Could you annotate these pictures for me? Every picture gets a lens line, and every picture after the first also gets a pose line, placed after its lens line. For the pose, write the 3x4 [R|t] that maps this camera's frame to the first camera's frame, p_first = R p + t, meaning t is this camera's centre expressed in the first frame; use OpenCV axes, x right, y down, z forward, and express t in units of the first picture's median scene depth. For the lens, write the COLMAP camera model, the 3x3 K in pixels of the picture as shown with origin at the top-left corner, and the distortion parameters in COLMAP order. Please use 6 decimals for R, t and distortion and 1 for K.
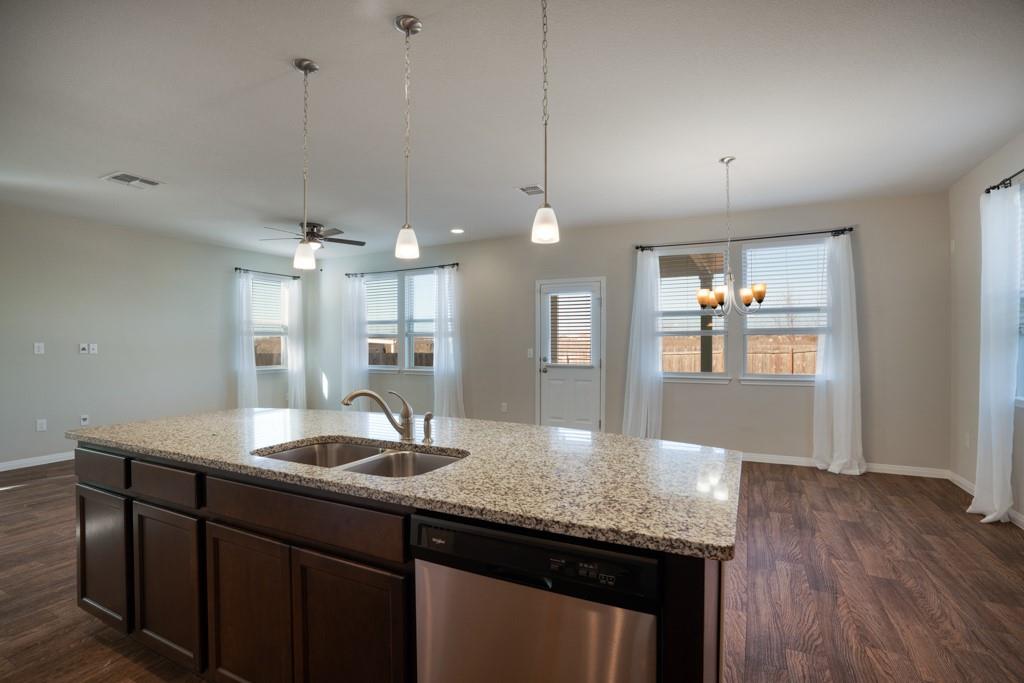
lens RADIAL K [[480.4, 0, 509.8], [0, 480.4, 339.4], [0, 0, 1]] dist [-0.047400, 0.009640]
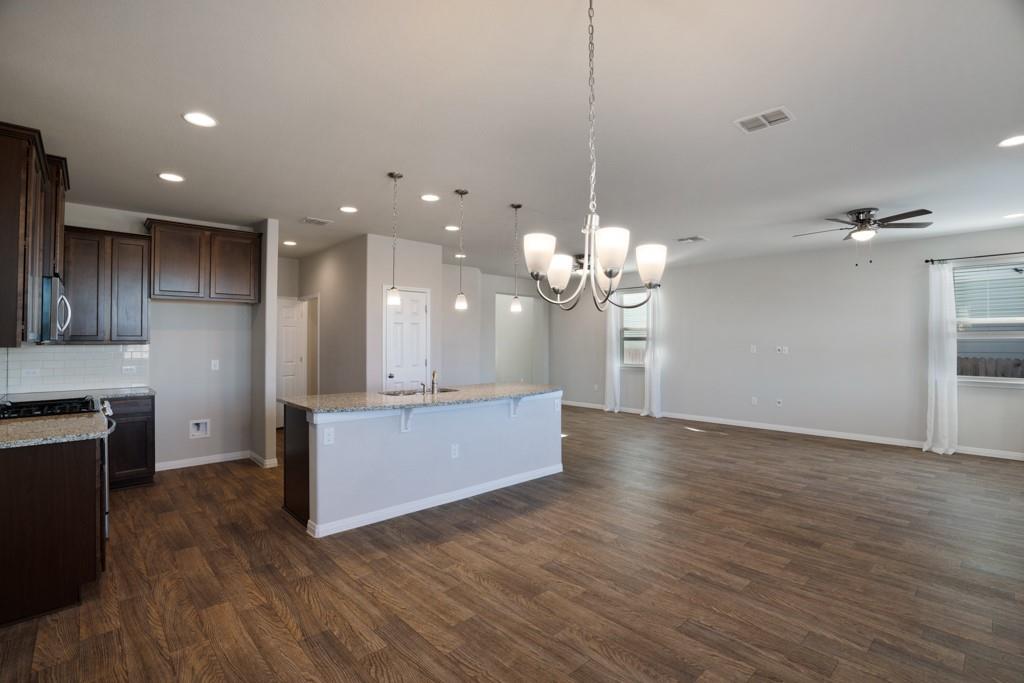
lens RADIAL K [[480.4, 0, 509.8], [0, 480.4, 339.4], [0, 0, 1]] dist [-0.047400, 0.009640]
pose [[-0.353715, 0.001638, -0.935352, 0.560636], [0.011771, 0.999927, -0.002700, -0.013692], [0.935279, -0.011966, -0.353708, 0.669627]]
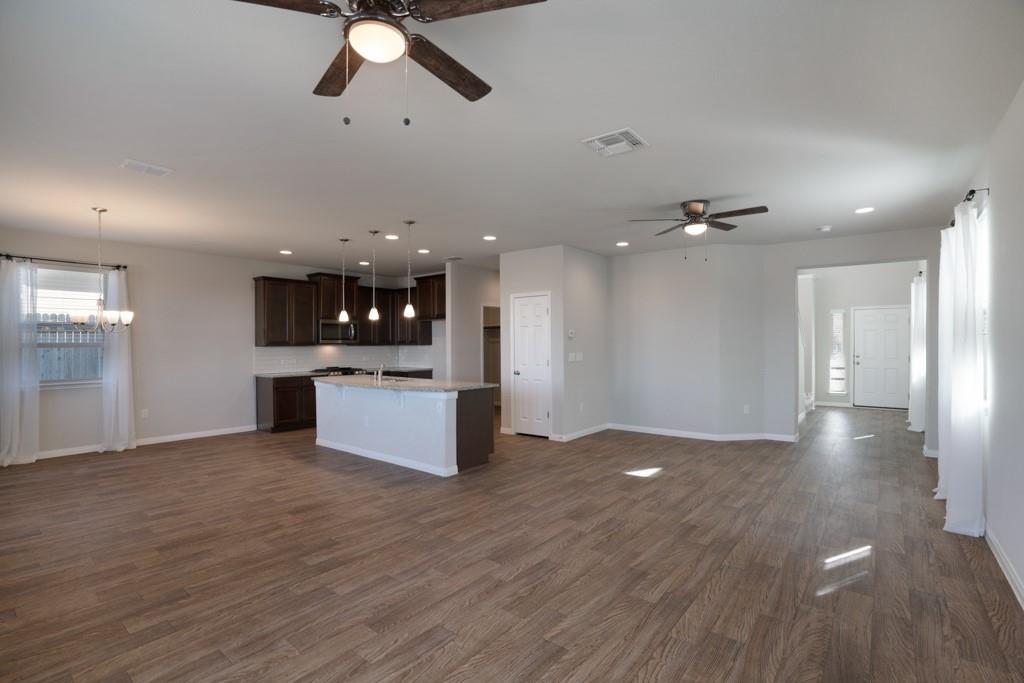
lens RADIAL K [[480.4, 0, 509.8], [0, 480.4, 339.4], [0, 0, 1]] dist [-0.047400, 0.009640]
pose [[-0.977331, 0.010678, 0.211446, -0.539023], [0.005890, 0.999712, -0.023258, 0.003891], [-0.211634, -0.021486, -0.977113, 1.227943]]
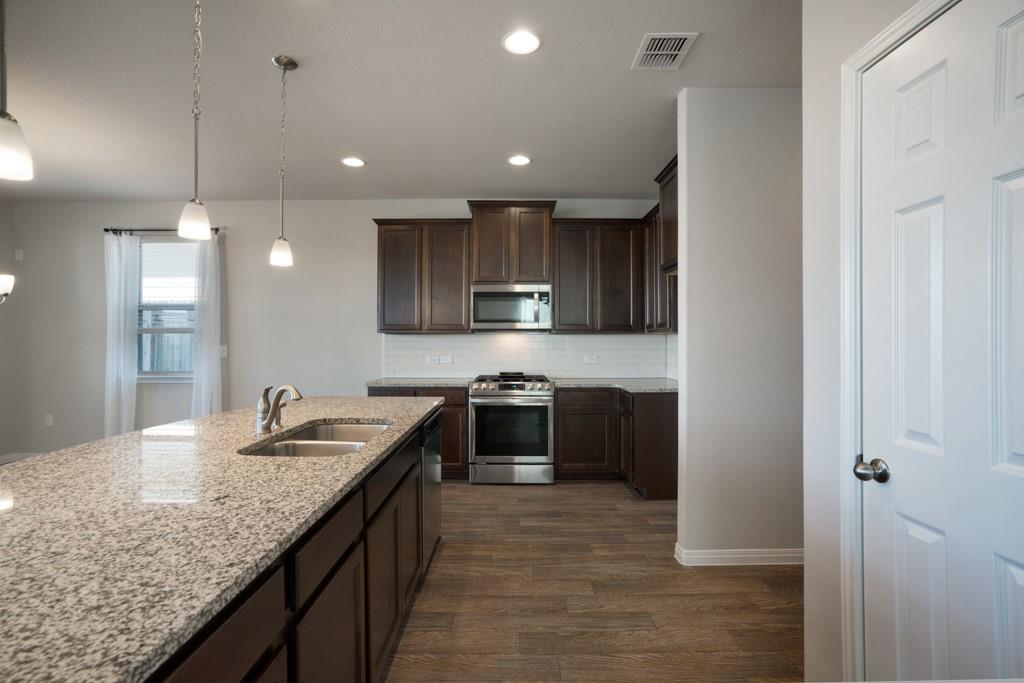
lens RADIAL K [[480.4, 0, 509.8], [0, 480.4, 339.4], [0, 0, 1]] dist [-0.047400, 0.009640]
pose [[-0.442962, 0.004097, 0.896531, -0.422460], [-0.009094, 0.999918, -0.009063, 0.003240], [-0.896494, -0.012167, -0.442889, 0.308651]]
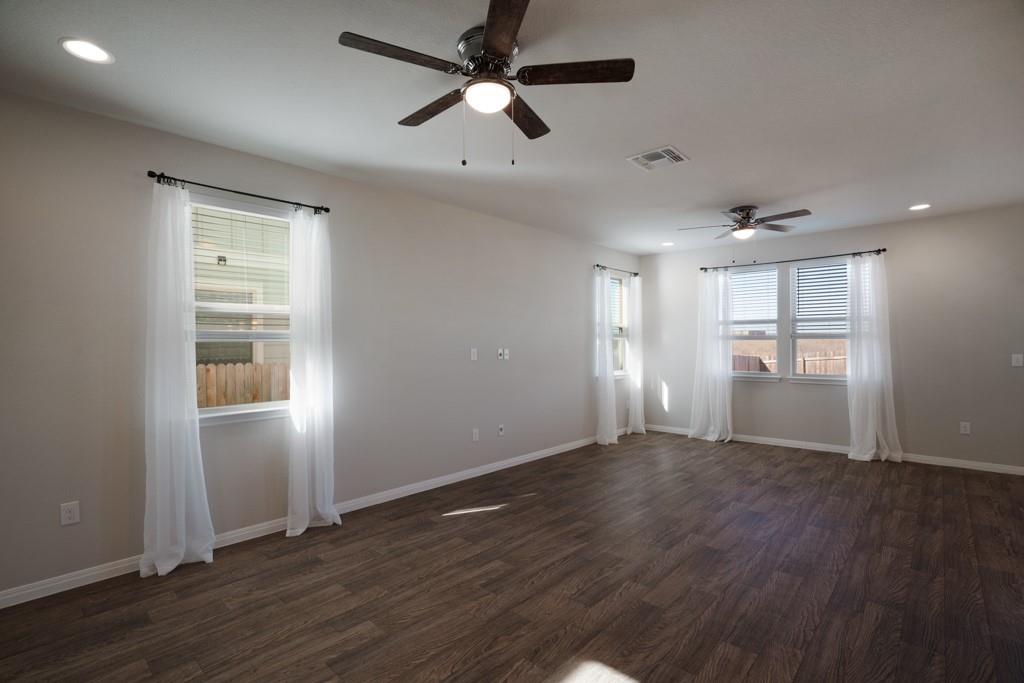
lens RADIAL K [[471.9, 0, 507.7], [0, 471.9, 348.4], [0, 0, 1]] dist [-0.049494, 0.000698]
pose [[0.956980, -0.000107, -0.290154, -0.554873], [0.006653, 0.999745, 0.021573, -0.010885], [0.290078, -0.022576, 0.956737, 0.071838]]
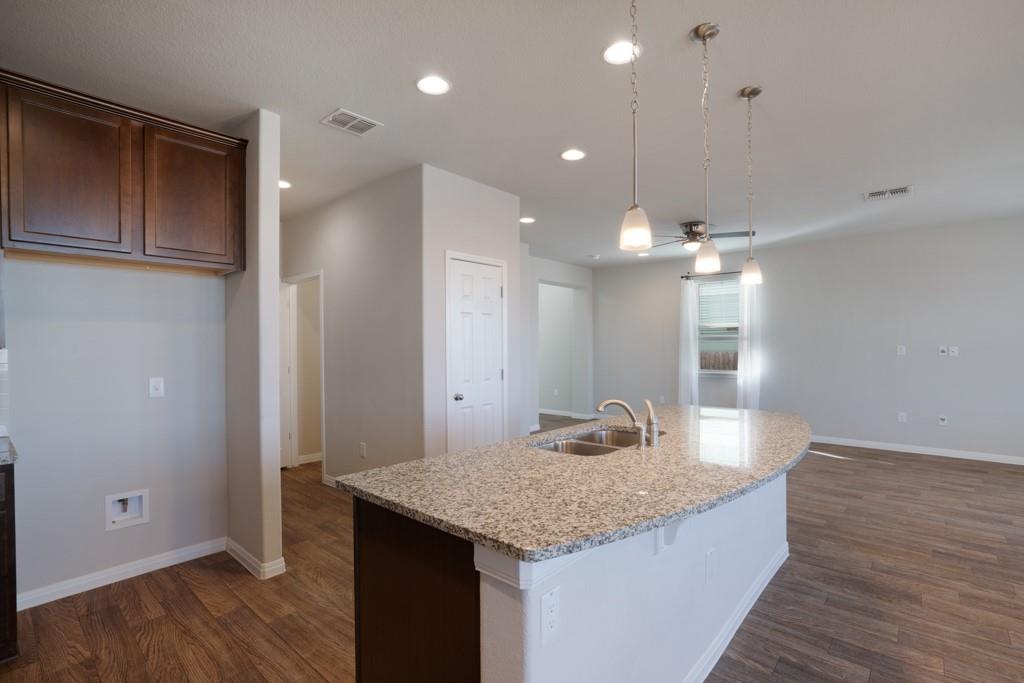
lens RADIAL K [[477.7, 0, 510.2], [0, 477.7, 351.3], [0, 0, 1]] dist [-0.033737, 0.011004]
pose [[-0.254285, 0.019298, -0.966937, 0.291756], [0.017456, 0.999730, 0.015362, -0.010620], [0.966972, -0.012973, -0.254553, 0.300216]]
